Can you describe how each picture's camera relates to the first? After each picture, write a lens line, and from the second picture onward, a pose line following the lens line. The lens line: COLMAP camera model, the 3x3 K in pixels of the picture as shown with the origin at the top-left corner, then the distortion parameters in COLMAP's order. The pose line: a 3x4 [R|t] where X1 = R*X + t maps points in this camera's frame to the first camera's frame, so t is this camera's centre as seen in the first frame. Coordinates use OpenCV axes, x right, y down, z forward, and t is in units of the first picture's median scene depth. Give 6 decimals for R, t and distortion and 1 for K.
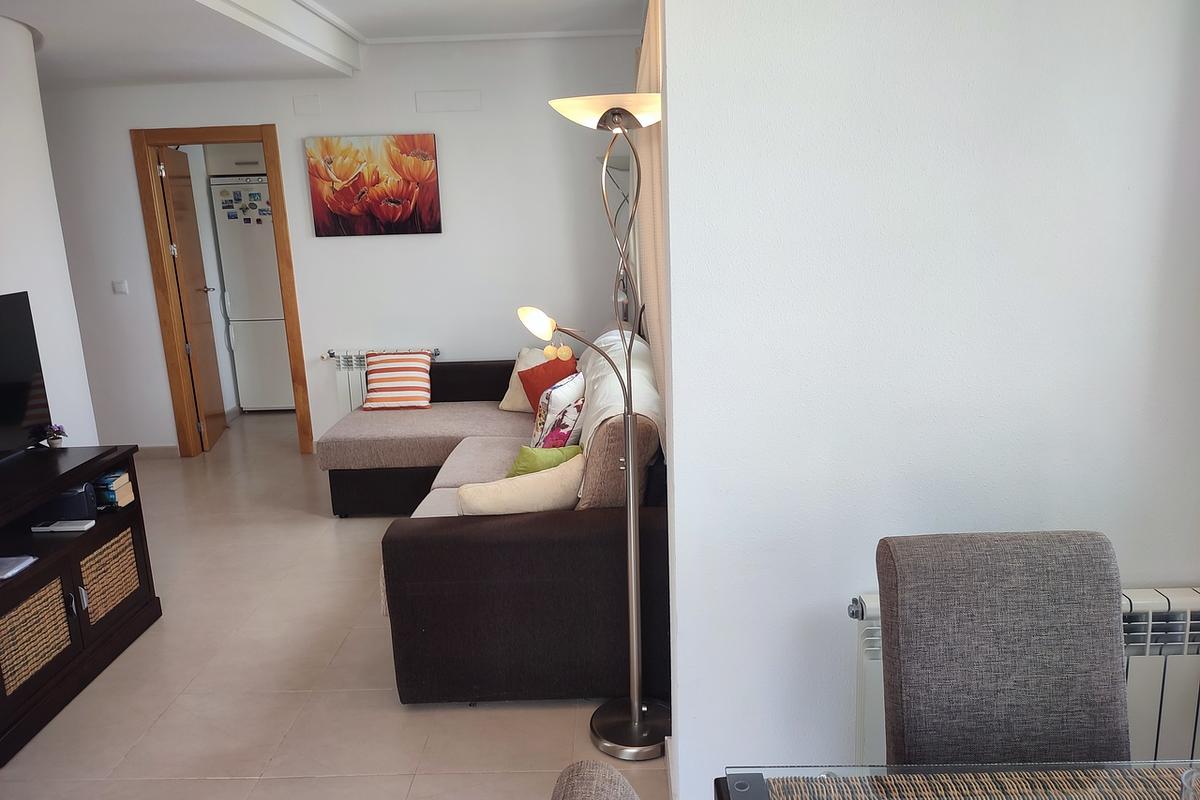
lens RADIAL K [[872.7, 0, 598.4], [0, 872.7, 404.2], [0, 0, 1]] dist [0.030502, -0.028359]
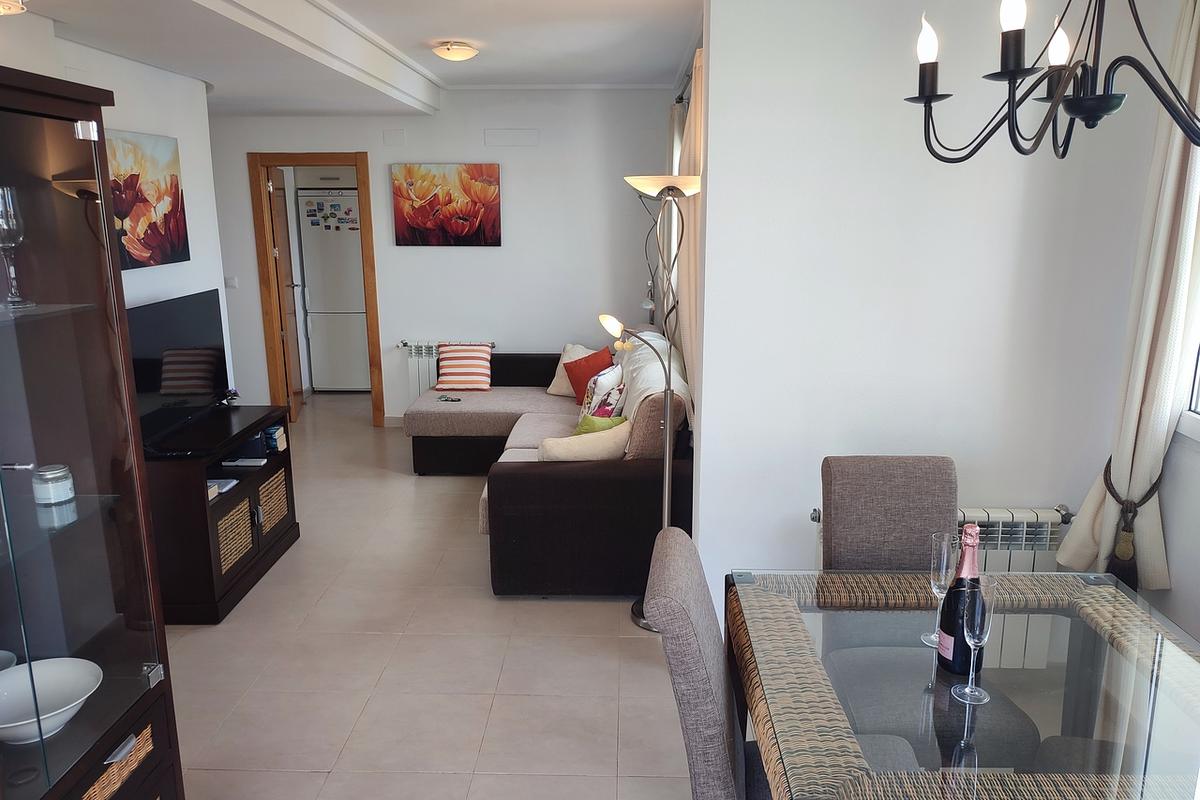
lens RADIAL K [[872.7, 0, 598.4], [0, 872.7, 404.2], [0, 0, 1]] dist [0.030502, -0.028359]
pose [[0.999410, 0.034056, -0.004499, -0.040134], [-0.034060, 0.999419, -0.000830, 0.021698], [0.004468, 0.000983, 0.999990, -0.244540]]
